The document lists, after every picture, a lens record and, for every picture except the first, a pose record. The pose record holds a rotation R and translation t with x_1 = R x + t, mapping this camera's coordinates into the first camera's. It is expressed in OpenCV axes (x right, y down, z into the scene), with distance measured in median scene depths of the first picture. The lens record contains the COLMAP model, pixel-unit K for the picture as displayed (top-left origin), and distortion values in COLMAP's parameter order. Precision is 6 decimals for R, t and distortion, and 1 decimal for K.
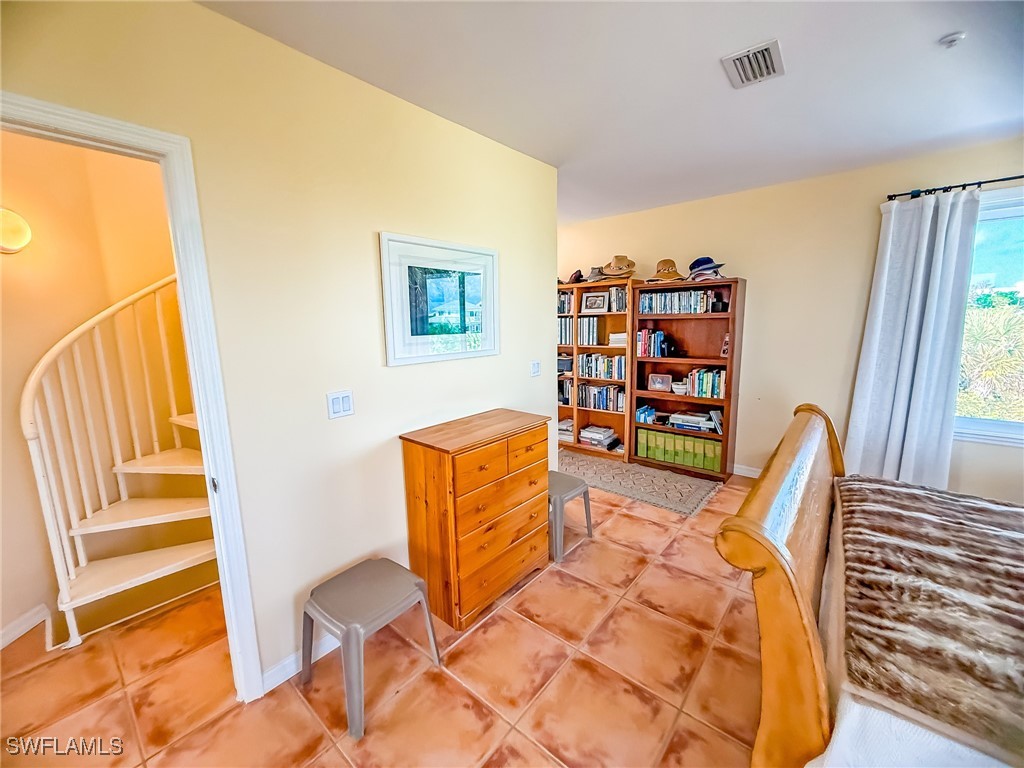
lens RADIAL K [[412.4, 0, 508.4], [0, 412.4, 385.3], [0, 0, 1]] dist [0.001024, -0.000084]
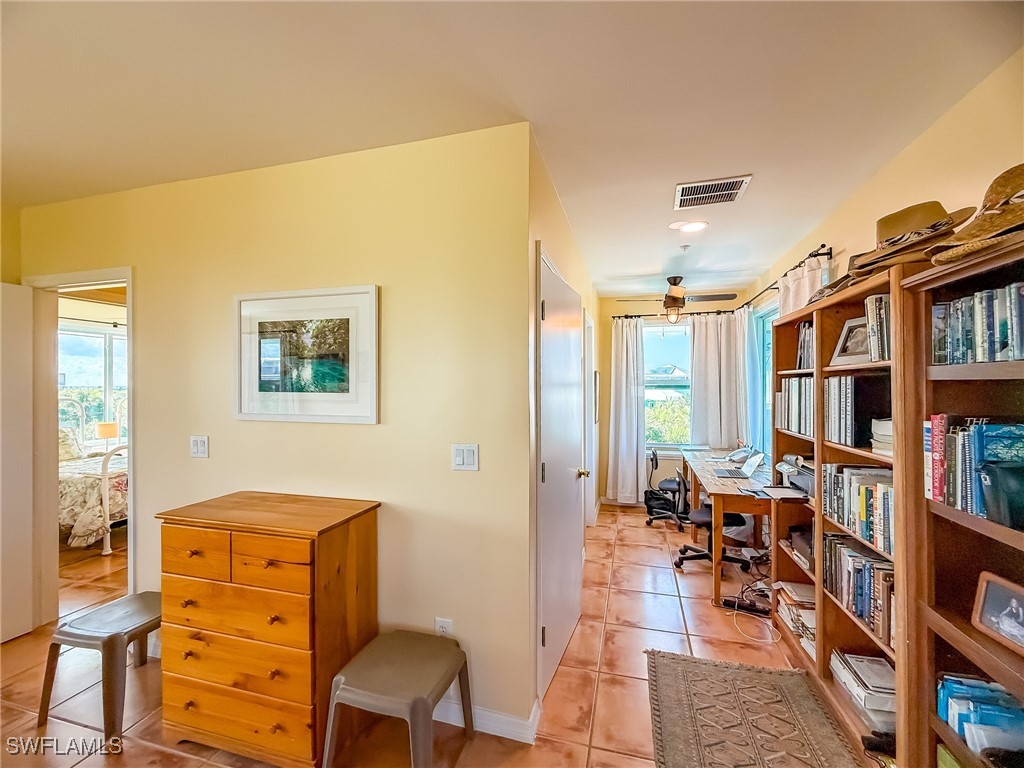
lens RADIAL K [[412.4, 0, 508.4], [0, 412.4, 385.3], [0, 0, 1]] dist [0.001024, -0.000084]
pose [[0.423154, 0.018562, -0.905868, 0.464134], [-0.152960, 0.986904, -0.051229, -0.090235], [0.893053, 0.160239, 0.420451, 0.573122]]
